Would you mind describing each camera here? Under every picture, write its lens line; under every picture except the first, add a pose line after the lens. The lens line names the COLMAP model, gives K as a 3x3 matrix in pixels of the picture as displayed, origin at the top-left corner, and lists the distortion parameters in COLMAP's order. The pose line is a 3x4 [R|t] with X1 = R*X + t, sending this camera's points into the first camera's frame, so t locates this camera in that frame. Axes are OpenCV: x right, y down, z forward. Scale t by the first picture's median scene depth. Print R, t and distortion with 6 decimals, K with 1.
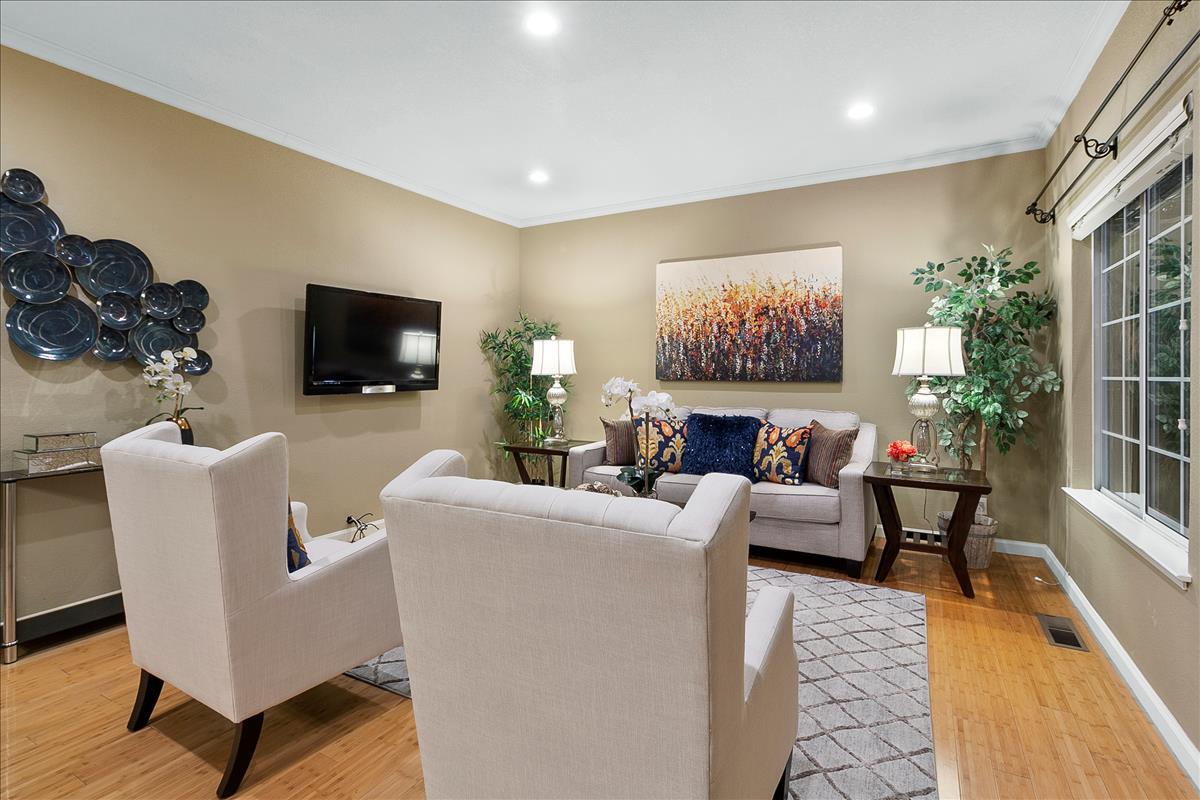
lens RADIAL K [[565.2, 0, 603.6], [0, 565.2, 371.7], [0, 0, 1]] dist [0.008037, 0.000488]
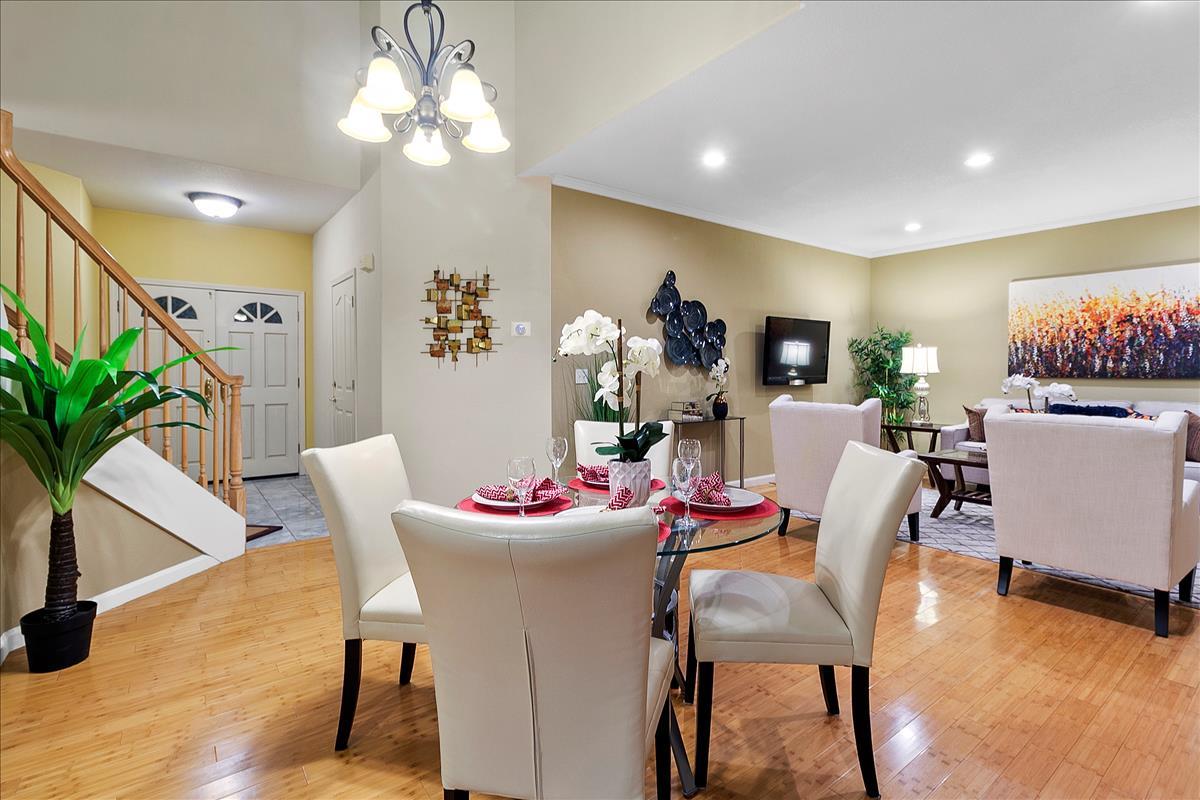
lens RADIAL K [[554.8, 0, 599.9], [0, 554.8, 376.0], [0, 0, 1]] dist [0.002158, 0.000283]
pose [[0.912736, 0.002742, -0.408542, -0.243972], [0.001659, 0.999944, 0.010418, -0.001724], [0.408547, -0.010187, 0.912680, -0.505246]]
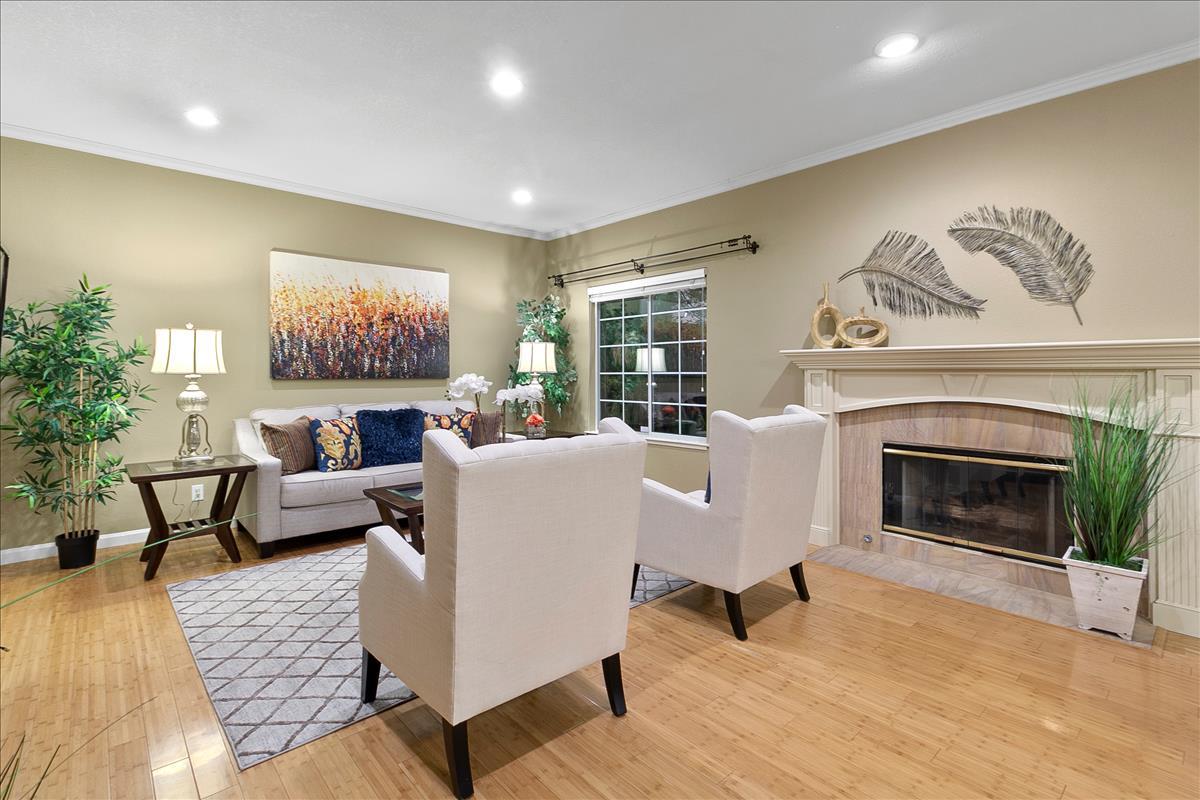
lens RADIAL K [[565.2, 0, 603.6], [0, 565.2, 371.7], [0, 0, 1]] dist [0.008037, 0.000488]
pose [[0.325634, -0.001627, 0.945494, -0.641790], [0.000396, 0.999999, 0.001584, 0.001341], [-0.945496, -0.000142, 0.325634, 0.223955]]
